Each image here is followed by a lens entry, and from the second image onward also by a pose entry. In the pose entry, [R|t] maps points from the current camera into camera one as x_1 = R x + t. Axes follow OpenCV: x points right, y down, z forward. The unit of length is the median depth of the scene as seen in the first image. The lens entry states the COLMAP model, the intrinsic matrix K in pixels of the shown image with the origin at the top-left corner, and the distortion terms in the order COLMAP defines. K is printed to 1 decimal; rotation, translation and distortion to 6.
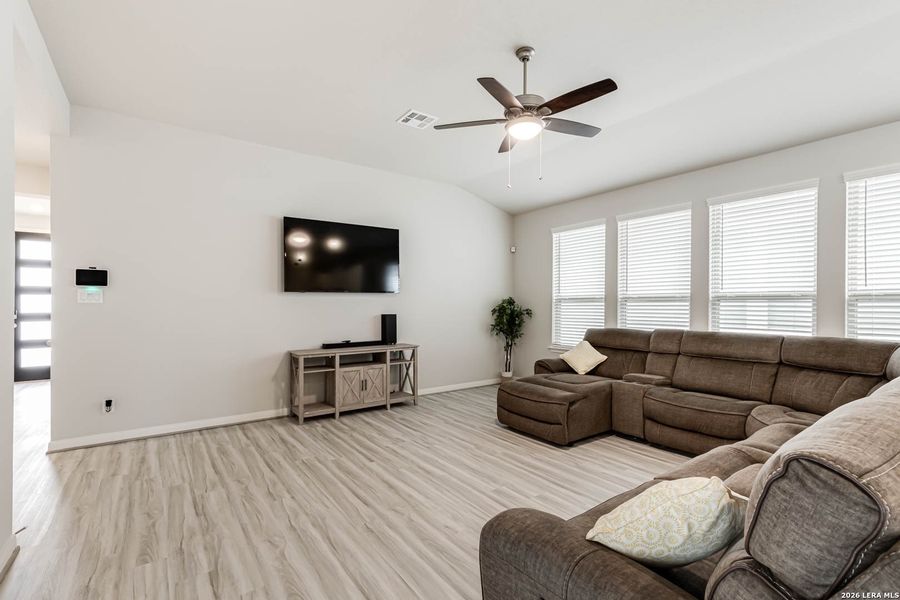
lens RADIAL K [[418.2, 0, 450.3], [0, 418.2, 305.1], [0, 0, 1]] dist [0.012832, 0.002065]
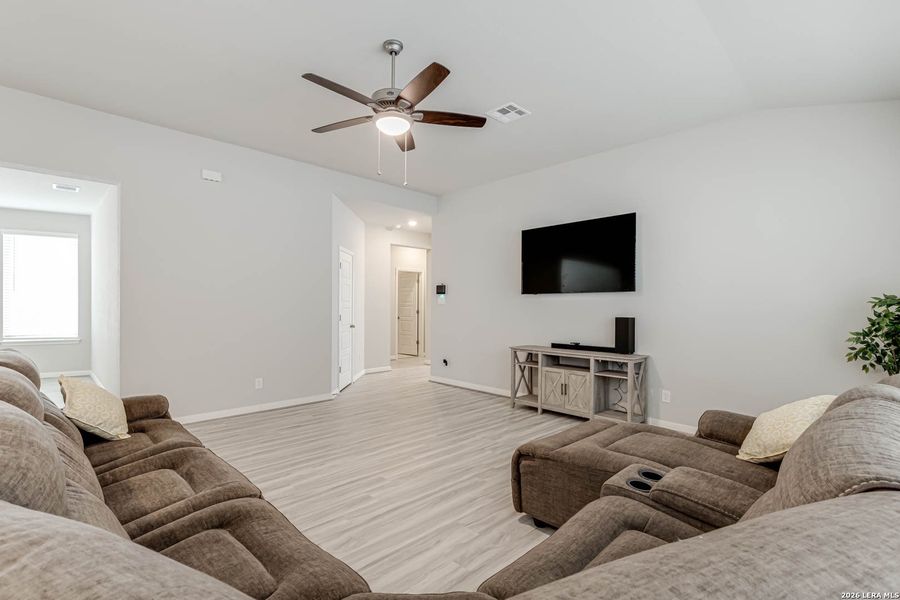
lens RADIAL K [[418.2, 0, 449.6], [0, 418.2, 301.1], [0, 0, 1]] dist [0.012832, 0.002065]
pose [[0.156430, -0.008611, -0.987651, 0.860754], [-0.010187, 0.999895, -0.010331, 0.002990], [0.987636, 0.011677, 0.156326, 0.724477]]
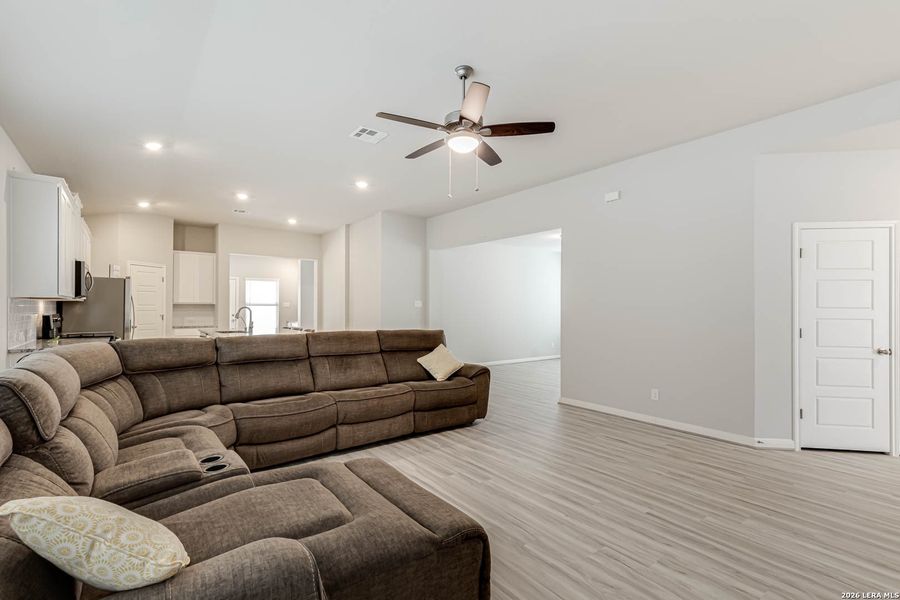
lens RADIAL K [[418.2, 0, 447.5], [0, 418.2, 308.6], [0, 0, 1]] dist [0.012832, 0.002065]
pose [[-0.999466, -0.009504, -0.031254, 0.182243], [-0.009637, 0.999945, 0.004095, -0.003035], [0.031213, 0.004394, -0.999503, 1.516146]]
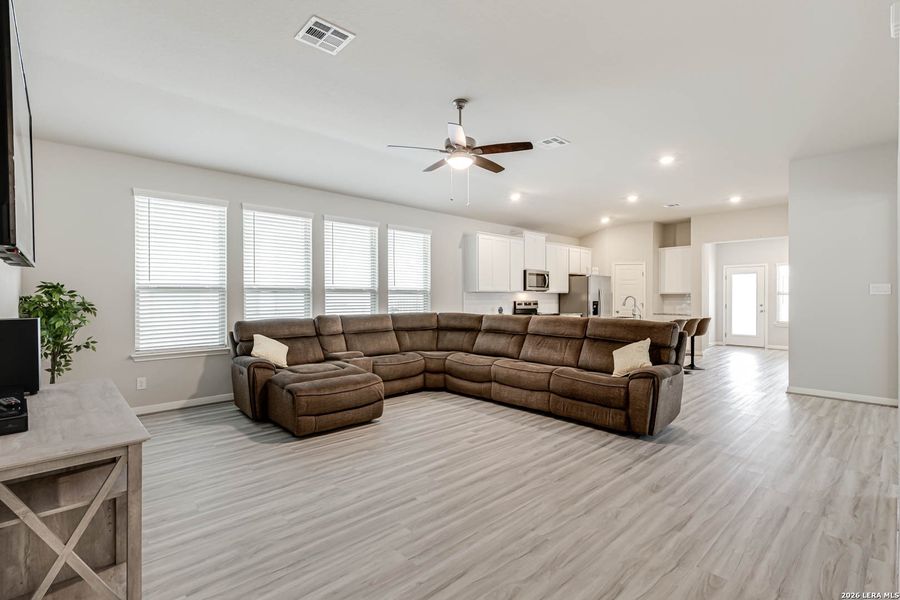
lens RADIAL K [[418.2, 0, 444.5], [0, 418.2, 296.8], [0, 0, 1]] dist [0.012832, 0.002065]
pose [[-0.117281, -0.001979, 0.993097, -0.819014], [0.002452, 0.999994, 0.002283, 0.002528], [-0.993096, 0.002703, -0.117275, 0.889557]]
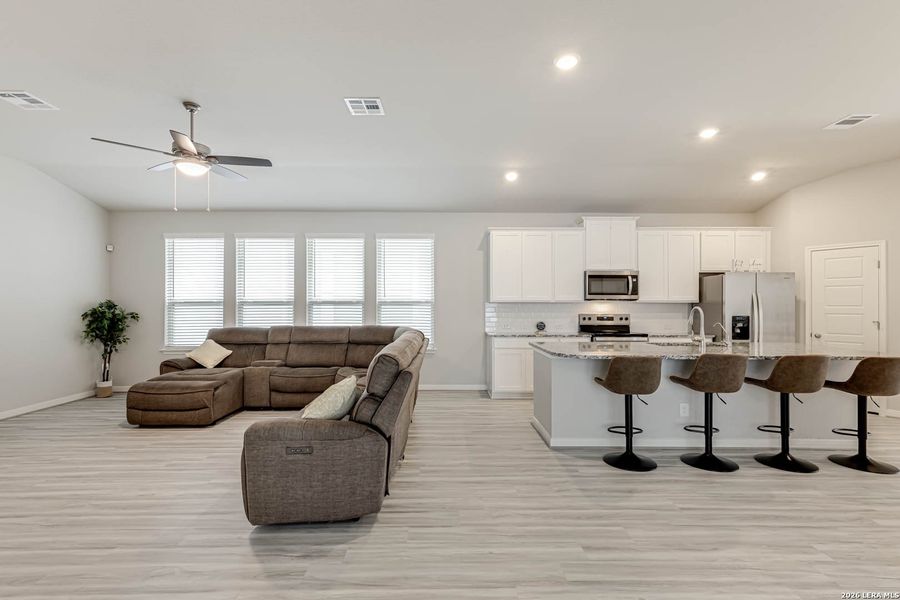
lens RADIAL K [[418.2, 0, 450.1], [0, 418.2, 301.3], [0, 0, 1]] dist [0.012832, 0.002065]
pose [[0.582413, 0.006569, 0.812867, -0.290434], [0.004959, 0.999920, -0.011633, -0.003047], [-0.812878, 0.010806, 0.582334, -0.255008]]
